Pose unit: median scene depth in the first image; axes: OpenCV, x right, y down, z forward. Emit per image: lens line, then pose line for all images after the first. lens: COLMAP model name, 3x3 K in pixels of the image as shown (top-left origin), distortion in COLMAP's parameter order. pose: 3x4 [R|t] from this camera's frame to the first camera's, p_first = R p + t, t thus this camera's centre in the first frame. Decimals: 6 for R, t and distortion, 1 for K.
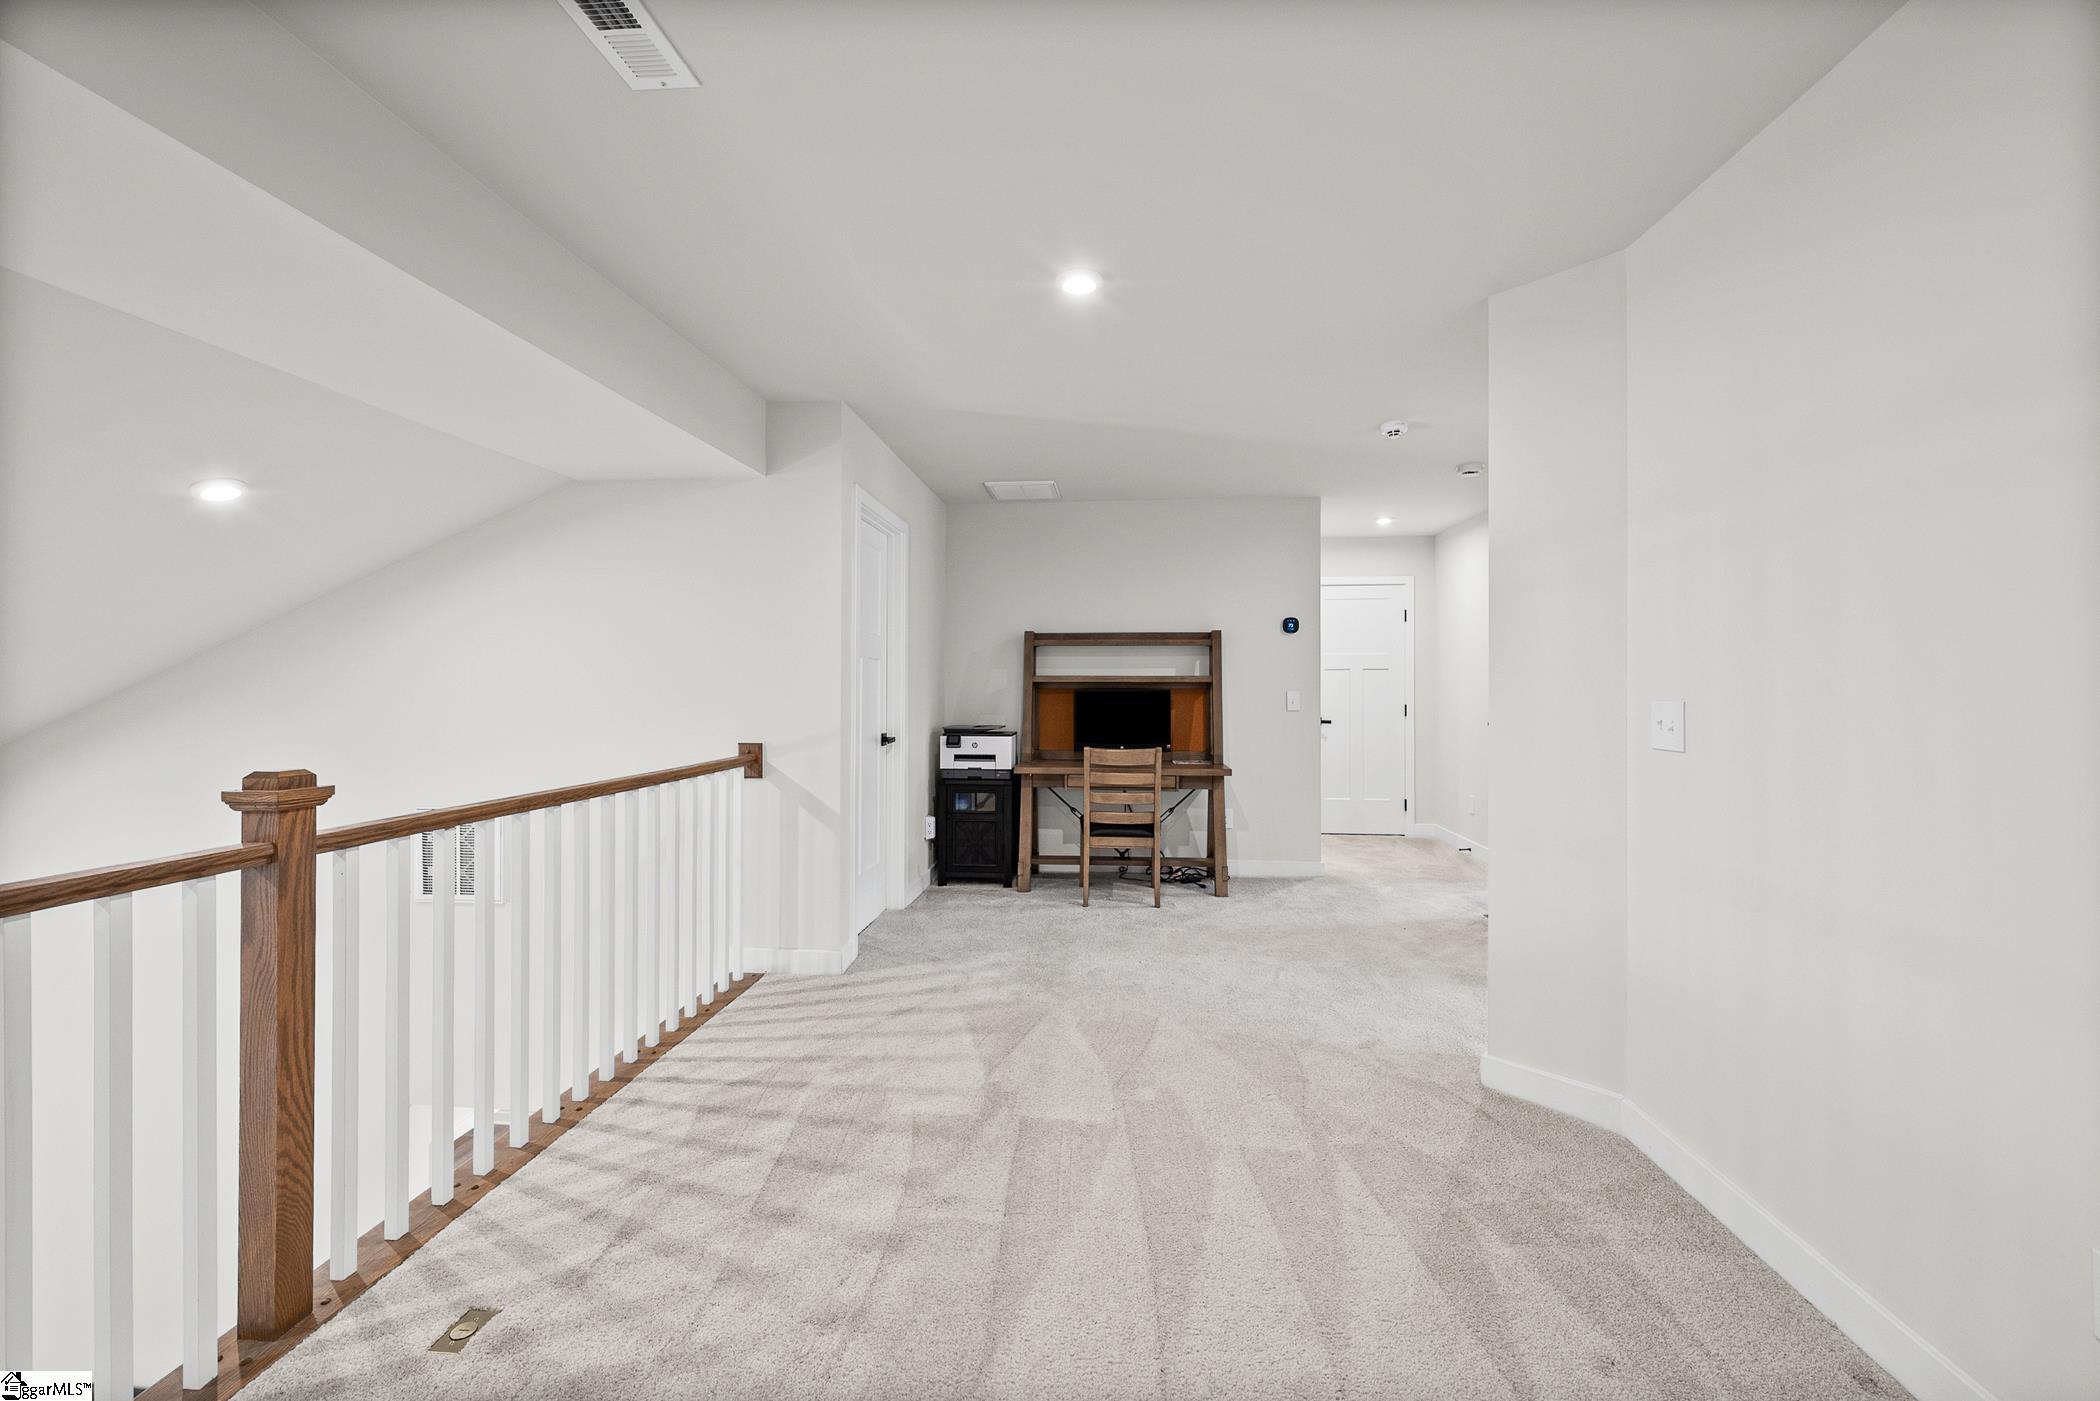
lens RADIAL K [[836.8, 0, 1053.4], [0, 836.8, 698.6], [0, 0, 1]] dist [-0.001830, -0.000076]
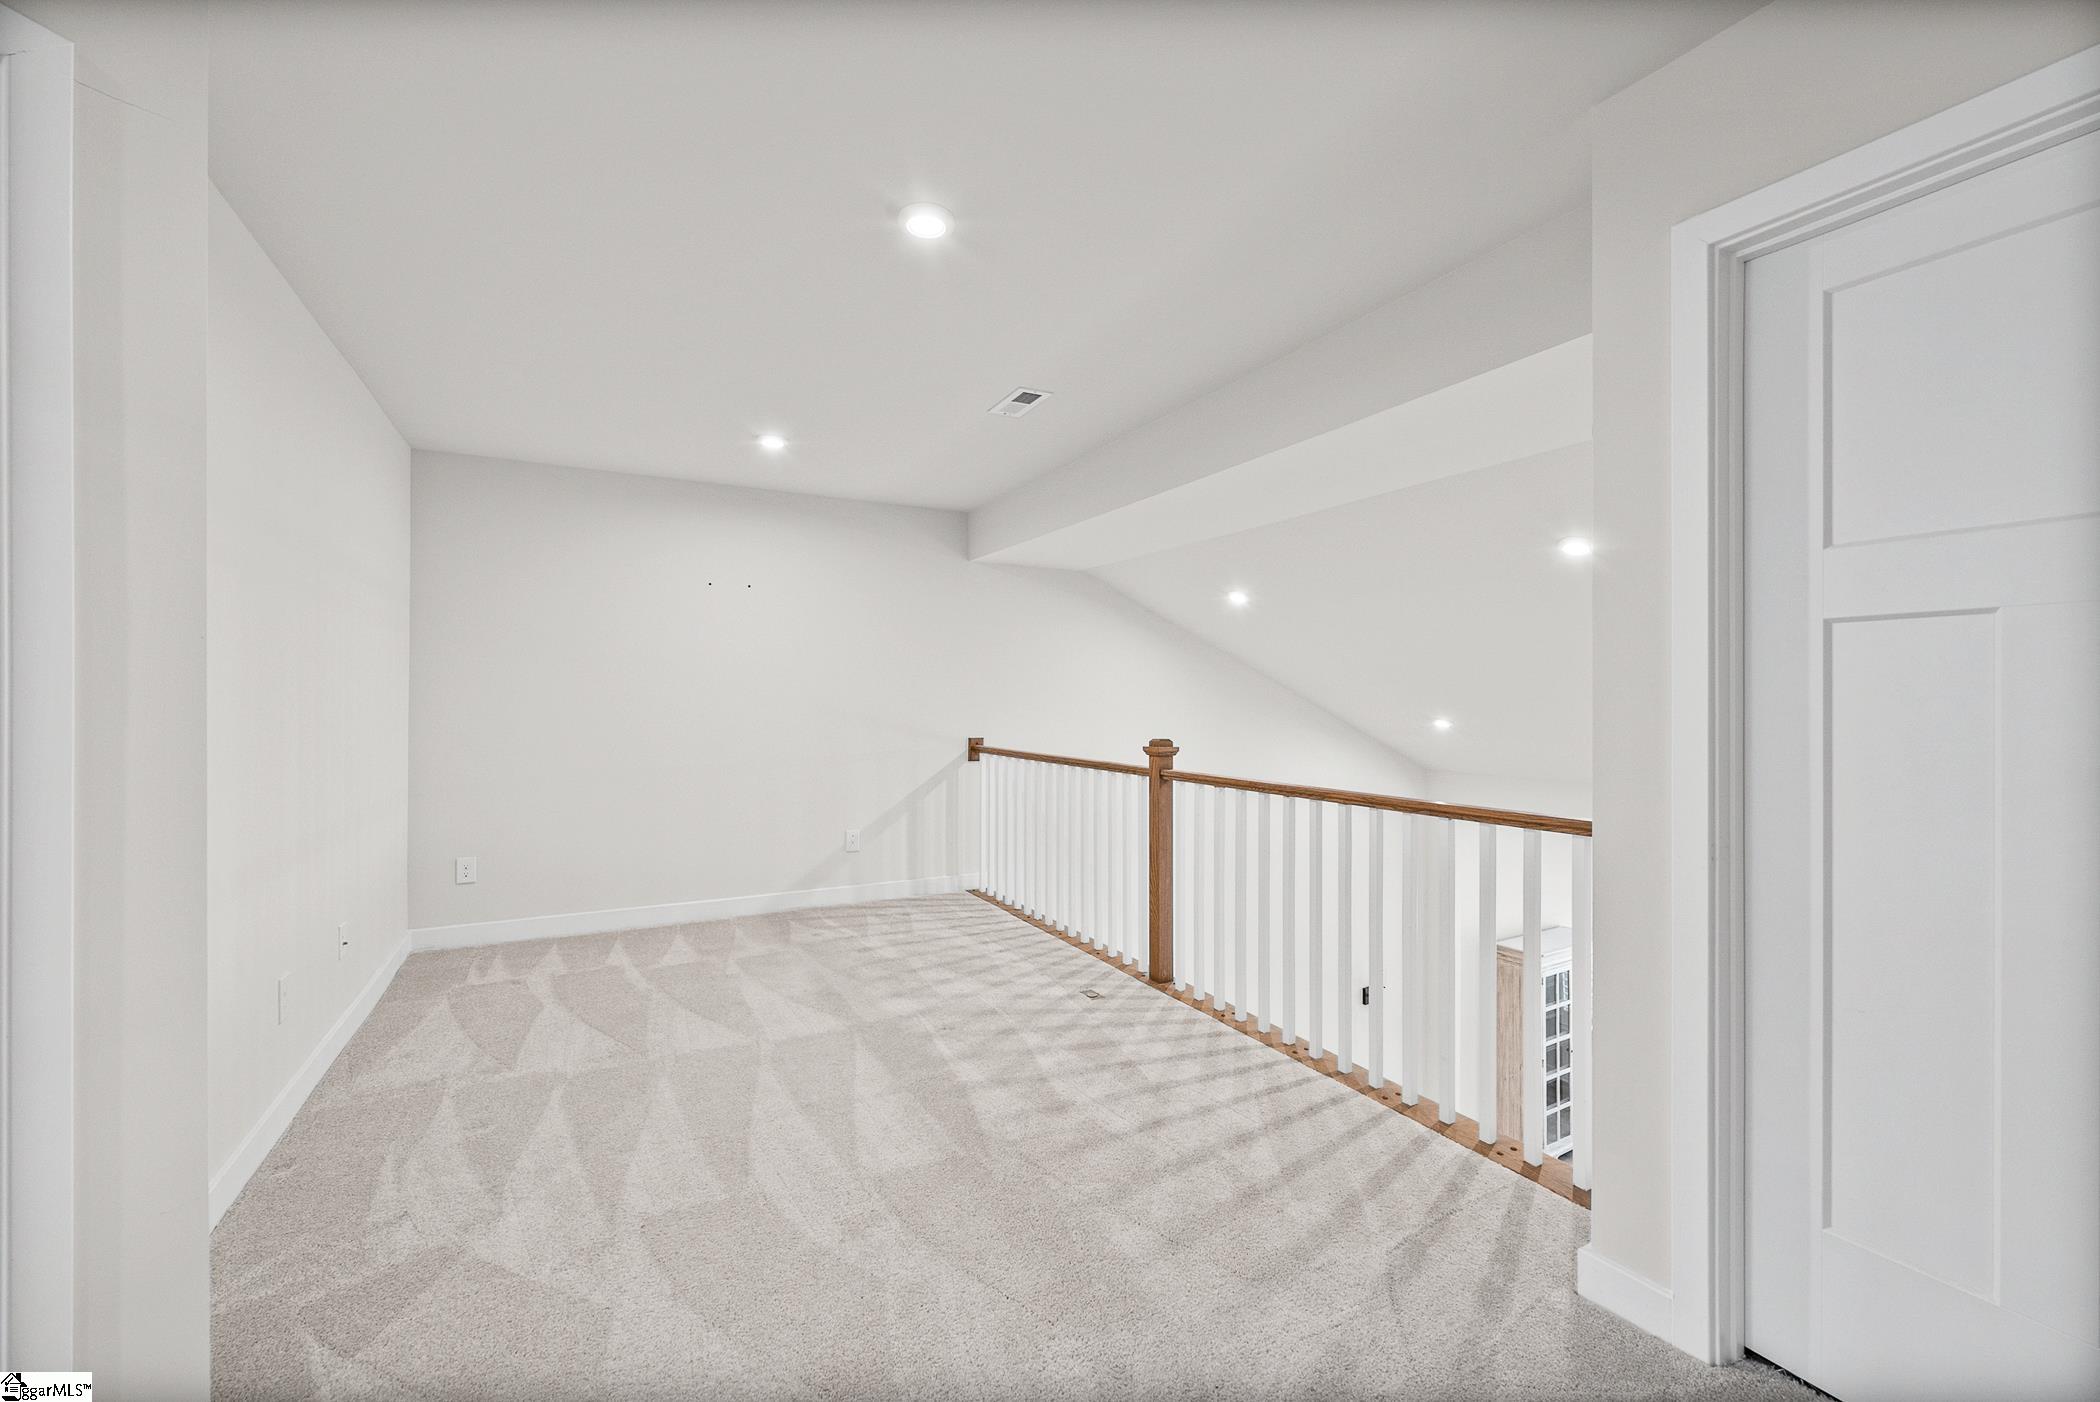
lens RADIAL K [[836.8, 0, 1050.2], [0, 836.8, 701.1], [0, 0, 1]] dist [-0.001830, -0.000076]
pose [[-0.845556, 0.000679, -0.533886, 0.542886], [0.000260, 1.000000, 0.000861, -0.018605], [0.533886, 0.000590, -0.845556, 2.703191]]
